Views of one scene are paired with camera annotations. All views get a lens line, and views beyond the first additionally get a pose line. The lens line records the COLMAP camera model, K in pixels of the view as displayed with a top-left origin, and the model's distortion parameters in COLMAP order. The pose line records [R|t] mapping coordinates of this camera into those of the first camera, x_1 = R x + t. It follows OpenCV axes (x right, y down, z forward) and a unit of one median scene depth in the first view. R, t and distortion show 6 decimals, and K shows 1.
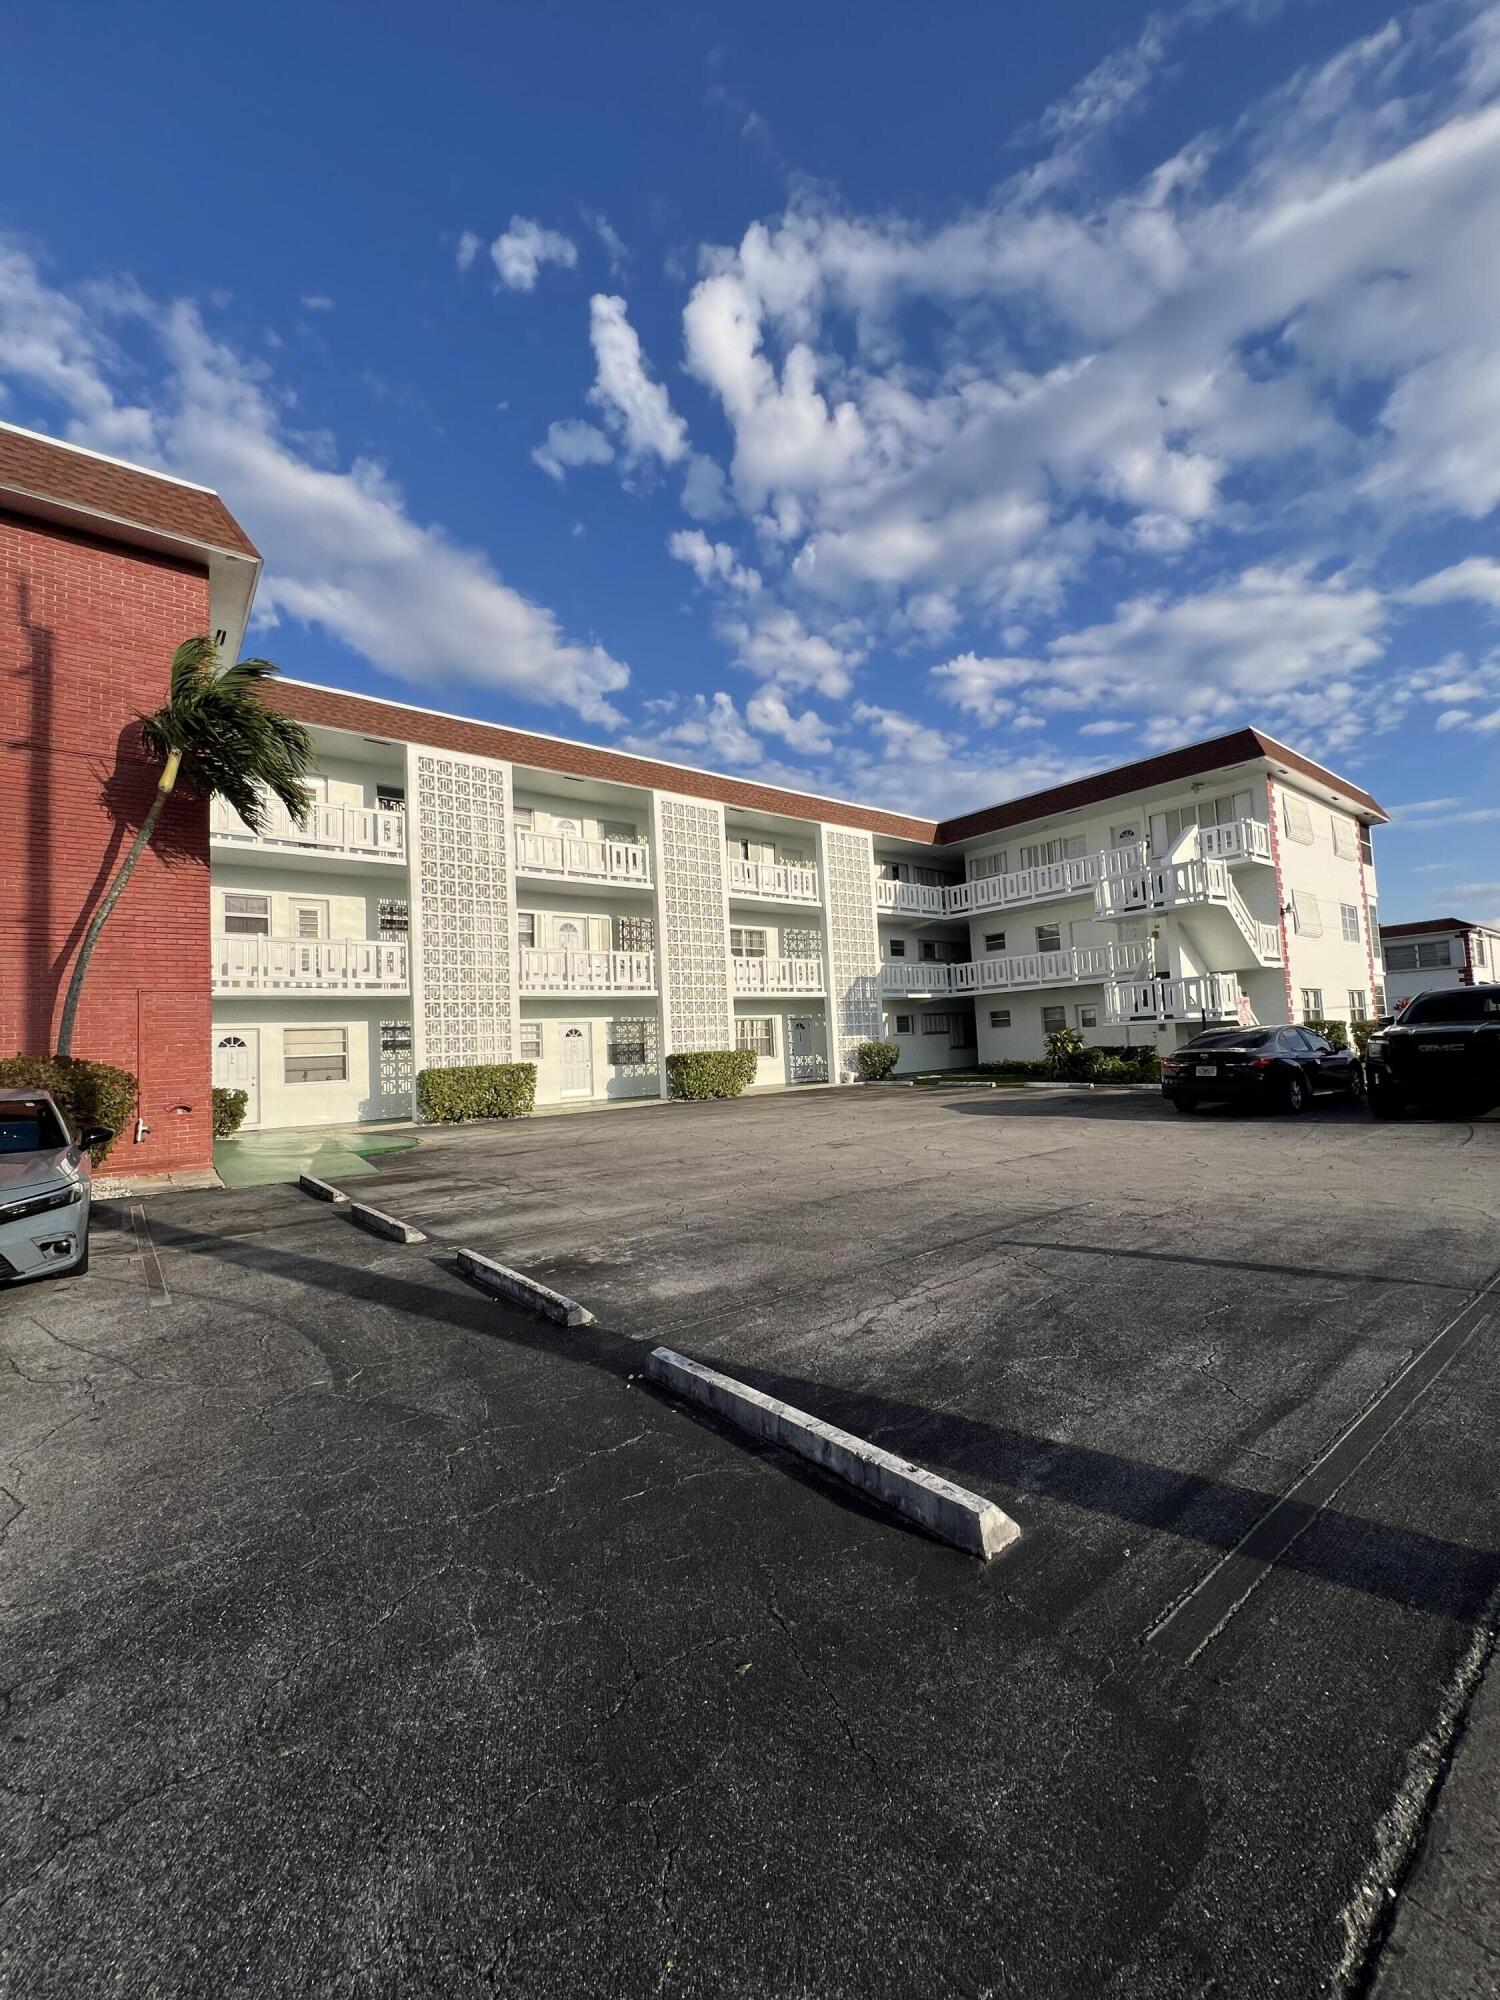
lens RADIAL K [[798.8, 0, 750.0], [0, 798.8, 1000.0], [0, 0, 1]] dist [-0.001750, 0.000539]
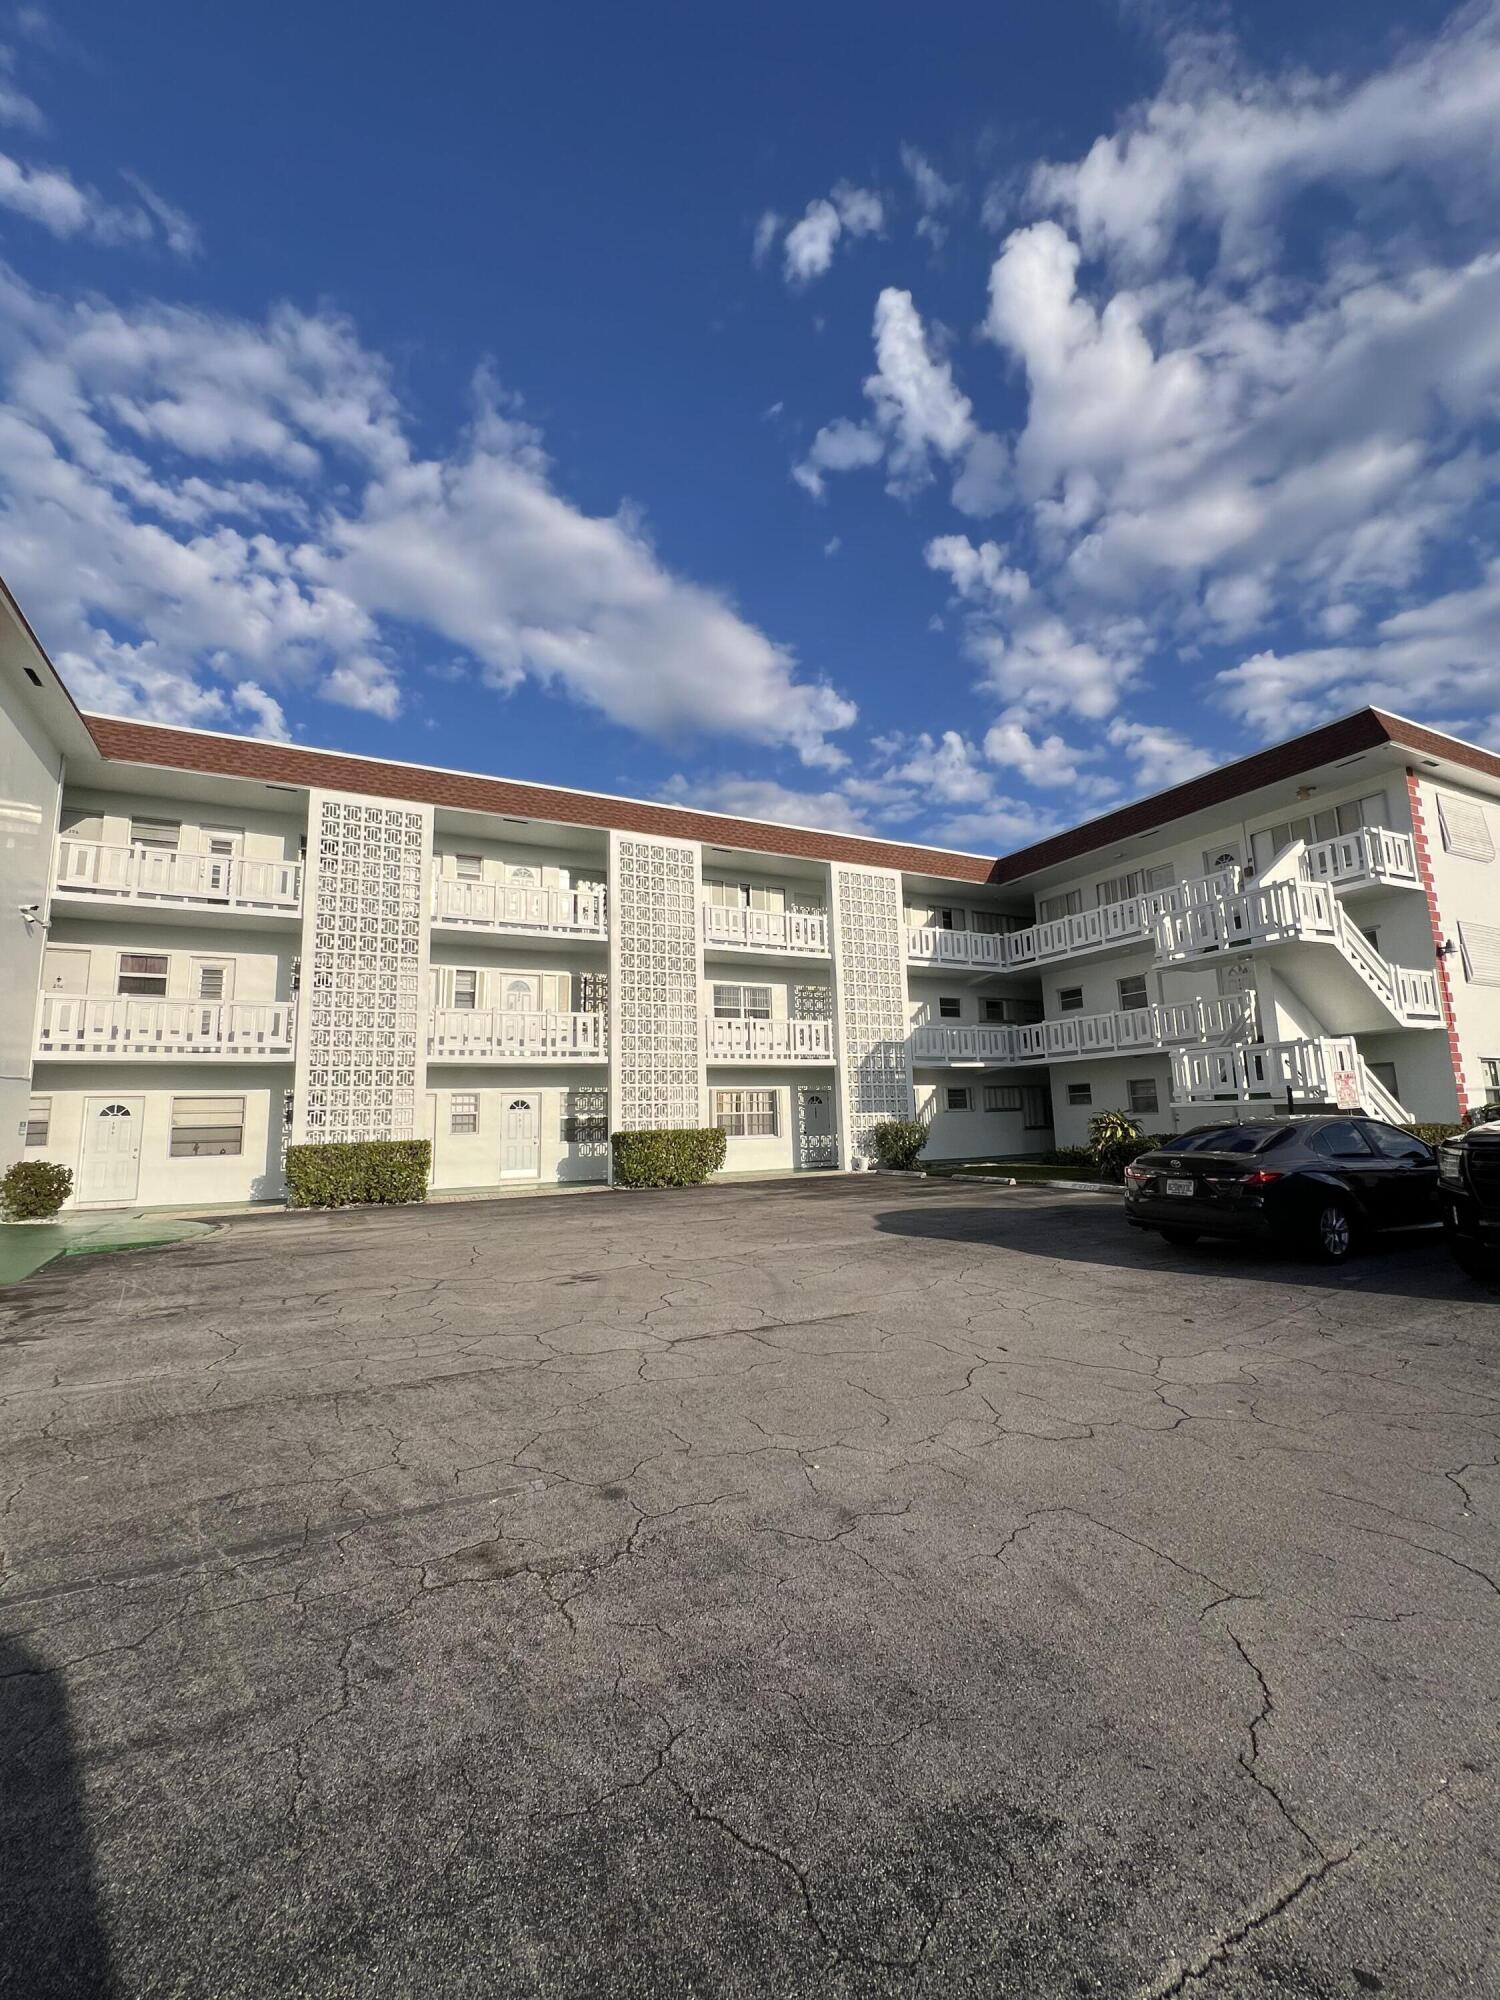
lens RADIAL K [[818.9, 0, 750.0], [0, 818.9, 1000.0], [0, 0, 1]] dist [-0.004975, 0.000037]
pose [[0.979384, -0.009526, -0.201781, 0.243412], [-0.006759, 0.996783, -0.079862, -0.004212], [0.201892, 0.079579, 0.976169, 0.185211]]
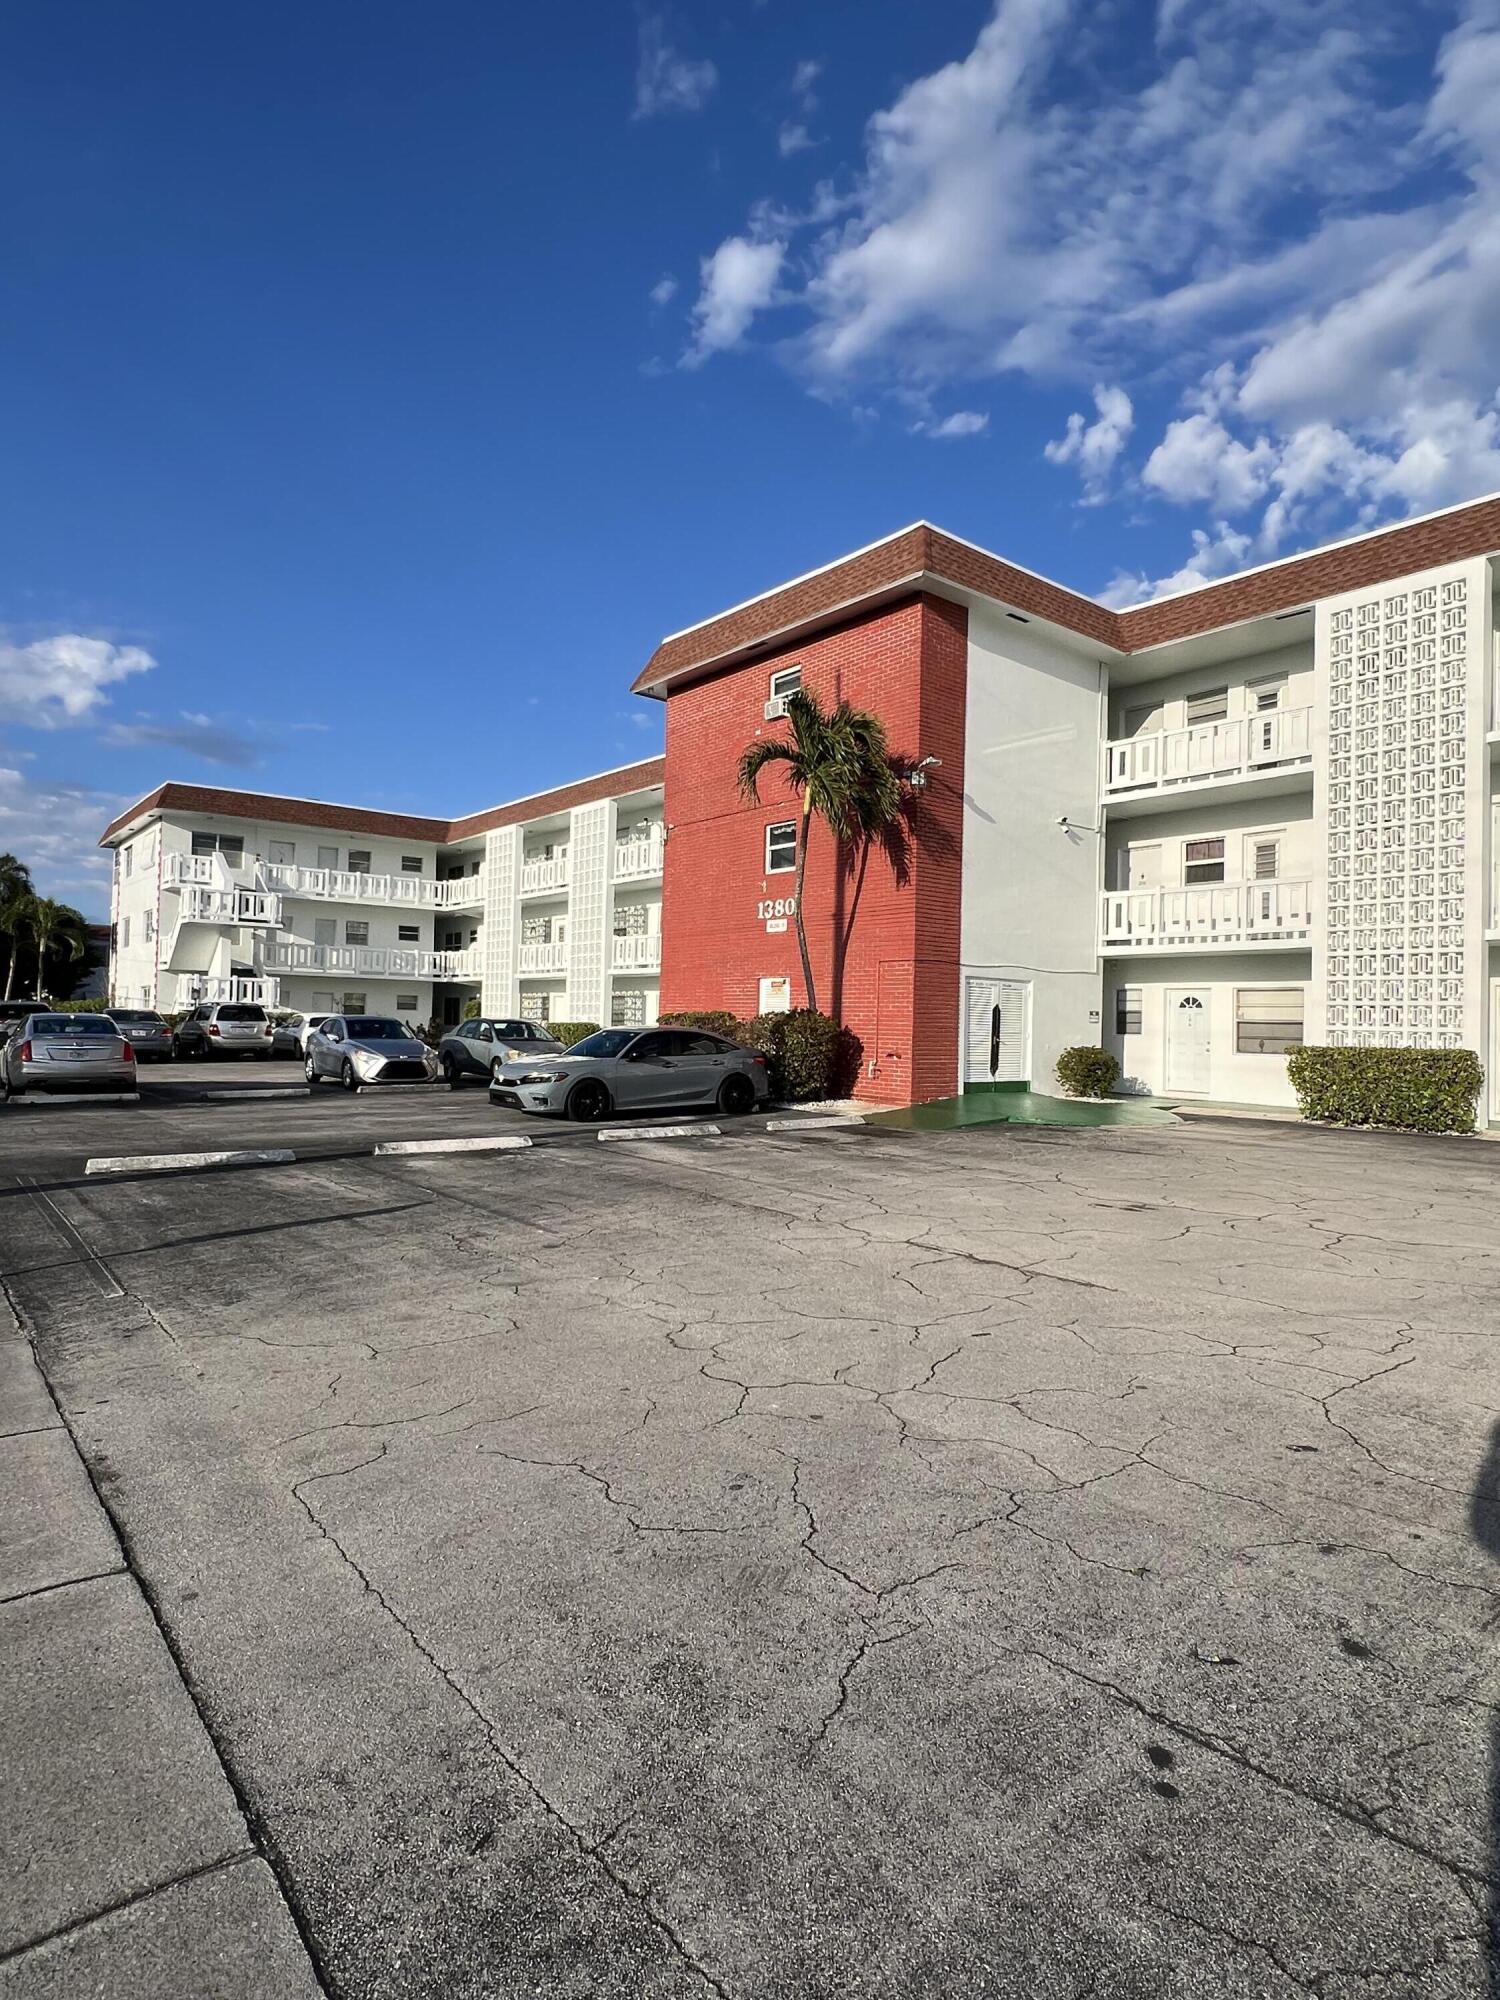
lens RADIAL K [[1099.7, 0, 750.0], [0, 1099.7, 1000.0], [0, 0, 1]] dist [0.001516, 0.000627]
pose [[0.002857, 0.026422, -0.999647, 0.554947], [0.036632, 0.998977, 0.026509, -0.002180], [0.999325, -0.036695, 0.001886, 0.436663]]
